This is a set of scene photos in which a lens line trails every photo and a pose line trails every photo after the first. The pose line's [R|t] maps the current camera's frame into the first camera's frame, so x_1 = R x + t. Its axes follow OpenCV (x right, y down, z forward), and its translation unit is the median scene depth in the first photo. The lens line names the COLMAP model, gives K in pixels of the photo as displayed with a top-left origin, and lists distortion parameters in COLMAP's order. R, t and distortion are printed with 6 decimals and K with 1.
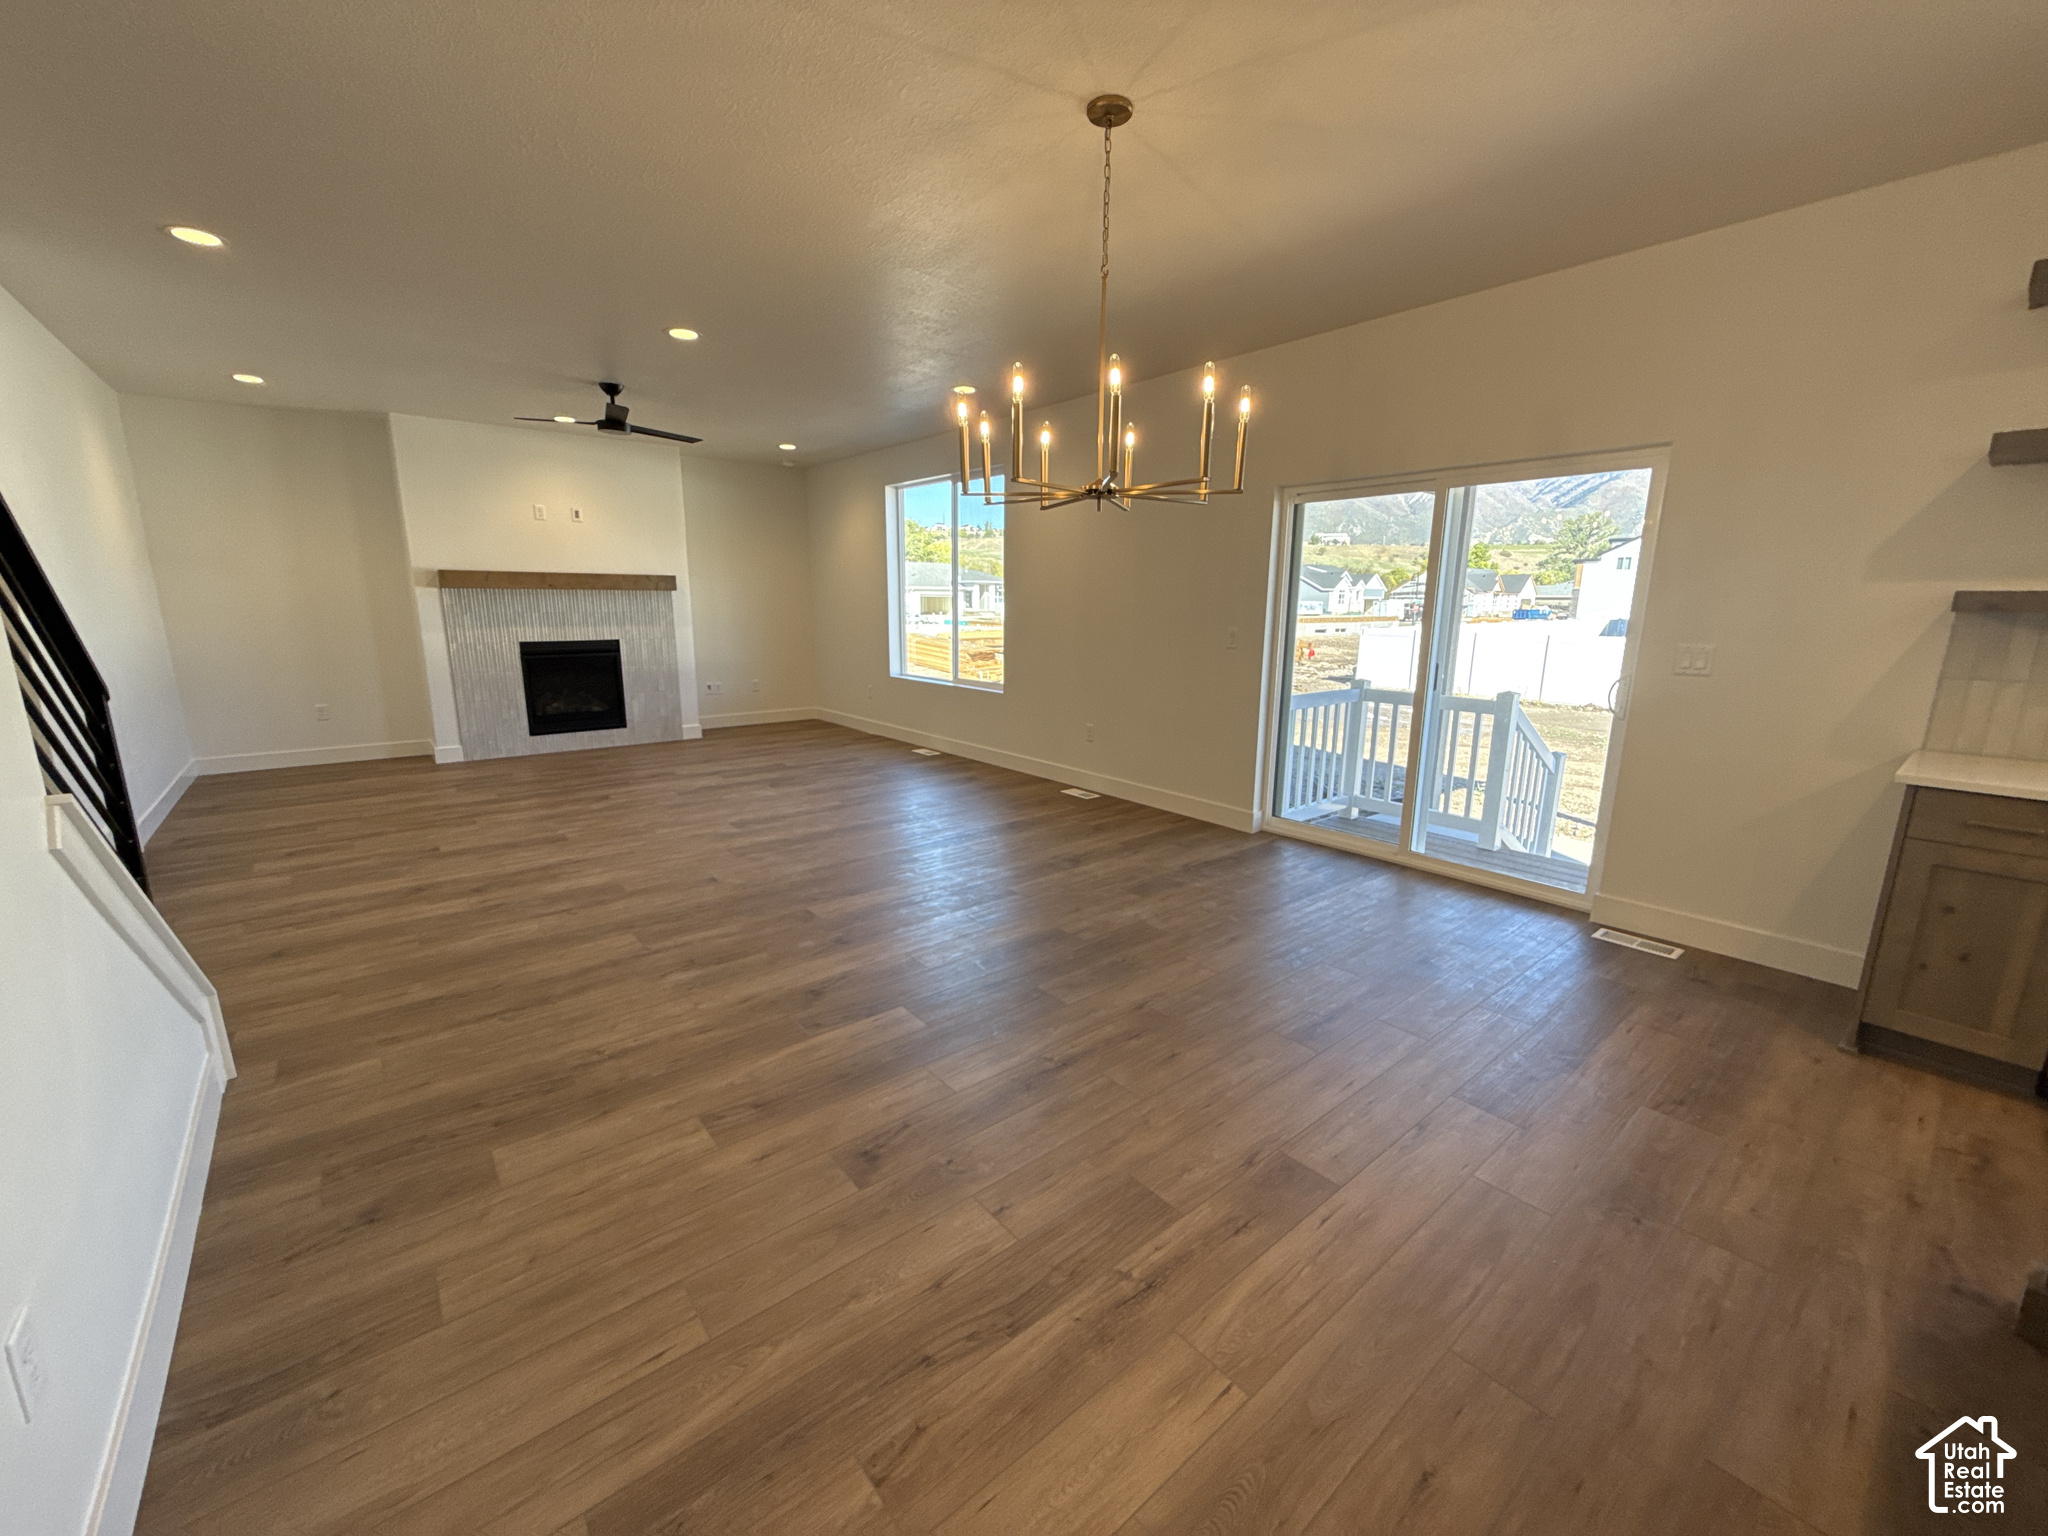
lens RADIAL K [[819.0, 0, 1019.8], [0, 819.0, 758.7], [0, 0, 1]] dist [0.002067, 0.000420]
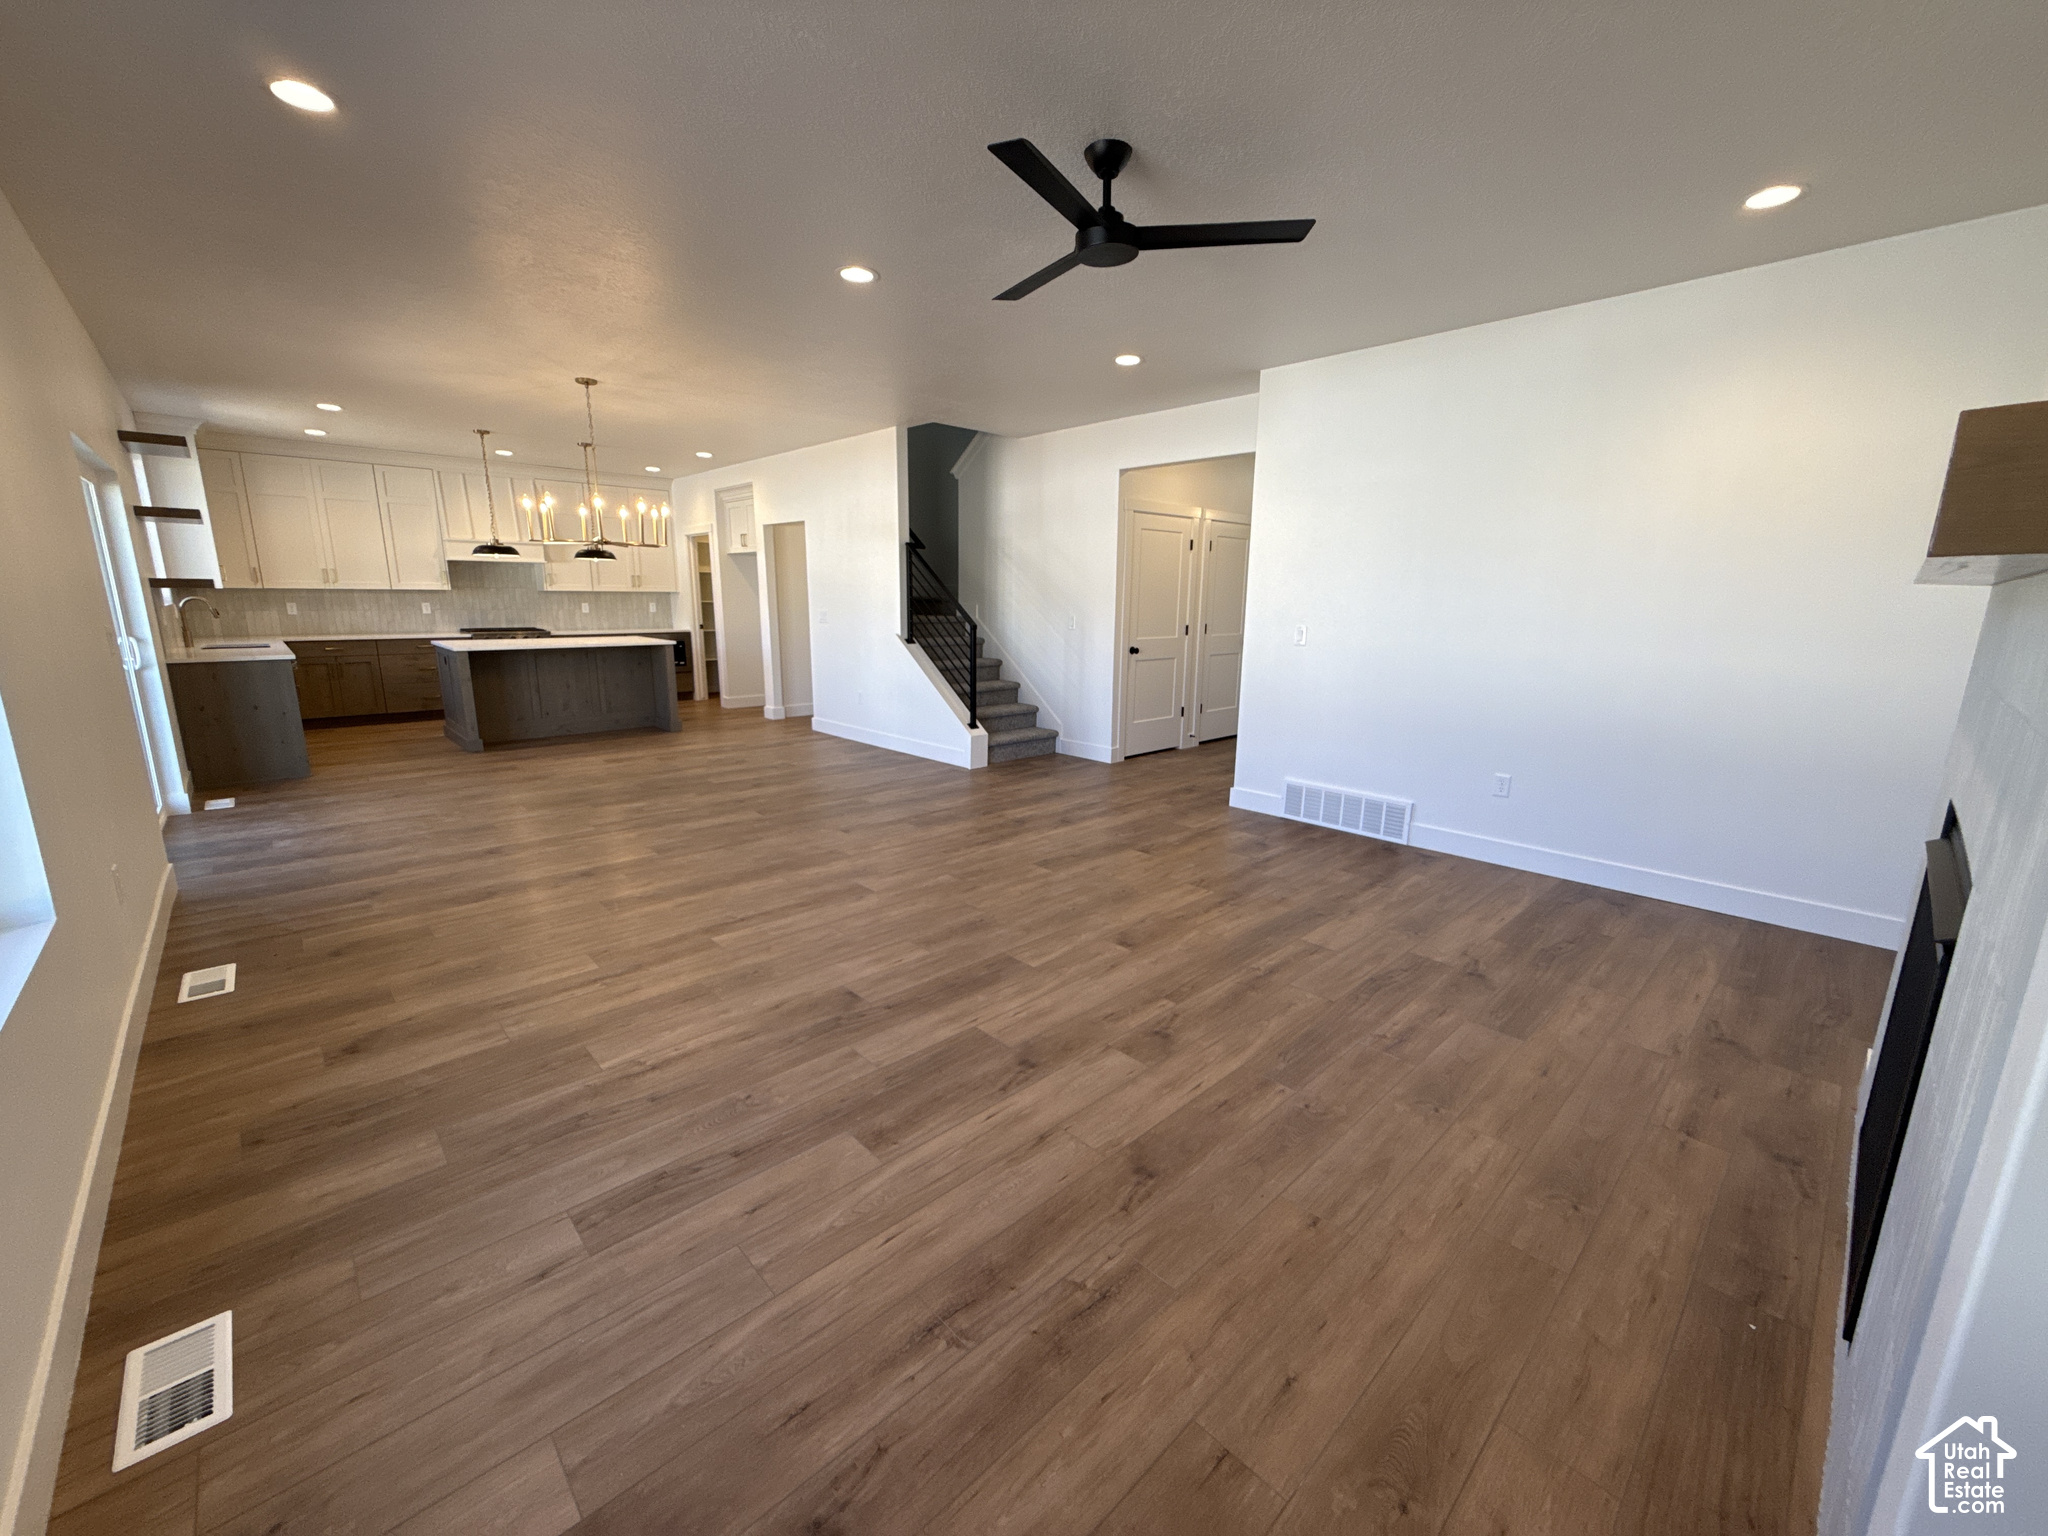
lens RADIAL K [[819.0, 0, 1018.4], [0, 819.0, 771.6], [0, 0, 1]] dist [0.002067, 0.000420]
pose [[-0.997771, -0.003339, -0.066652, -0.511555], [-0.029376, 0.918757, 0.393729, -0.381529], [0.059923, 0.394809, -0.916807, 1.938549]]
